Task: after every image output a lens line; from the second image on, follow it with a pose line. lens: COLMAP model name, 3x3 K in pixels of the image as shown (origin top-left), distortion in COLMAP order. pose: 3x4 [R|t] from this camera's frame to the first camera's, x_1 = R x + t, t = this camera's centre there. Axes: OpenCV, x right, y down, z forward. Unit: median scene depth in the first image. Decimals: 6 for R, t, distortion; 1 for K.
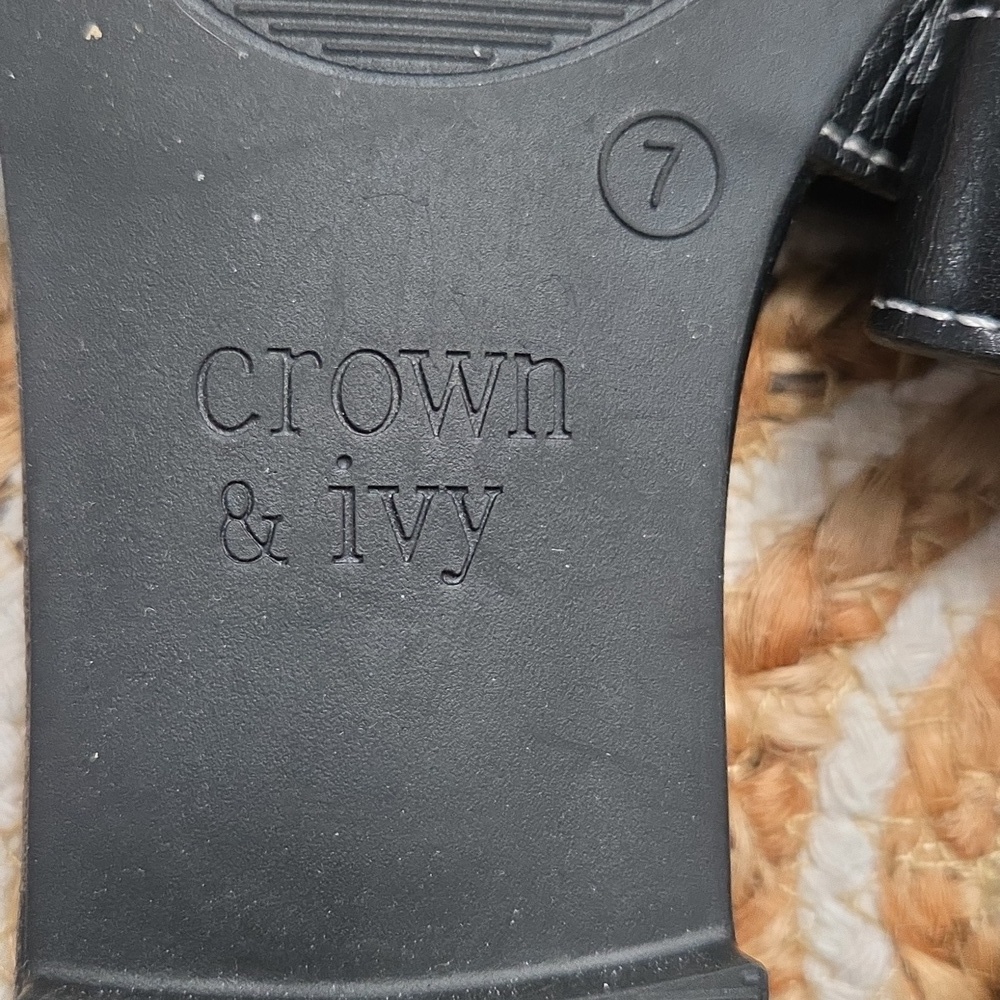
lens RADIAL K [[1480.0, 0, 476.4], [0, 1480.0, 483.2], [0, 0, 1]] dist [0.003674, 0.005148]
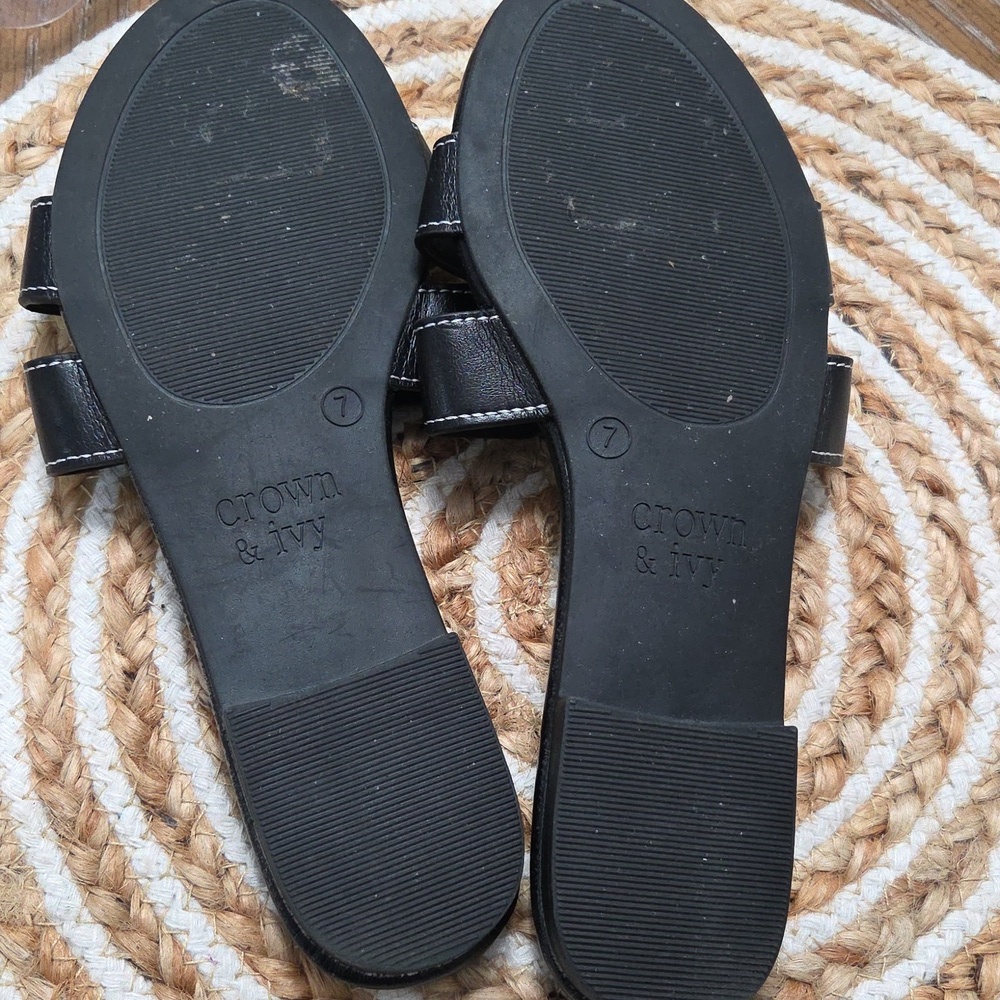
lens RADIAL K [[1395.1, 0, 500.0], [0, 1395.1, 500.0], [0, 0, 1]] dist [0.008161, -0.025490]
pose [[0.936351, -0.311238, 0.162410, -0.084609], [0.336802, 0.926925, -0.165452, 0.482097], [-0.099047, 0.209621, 0.972753, -1.548448]]
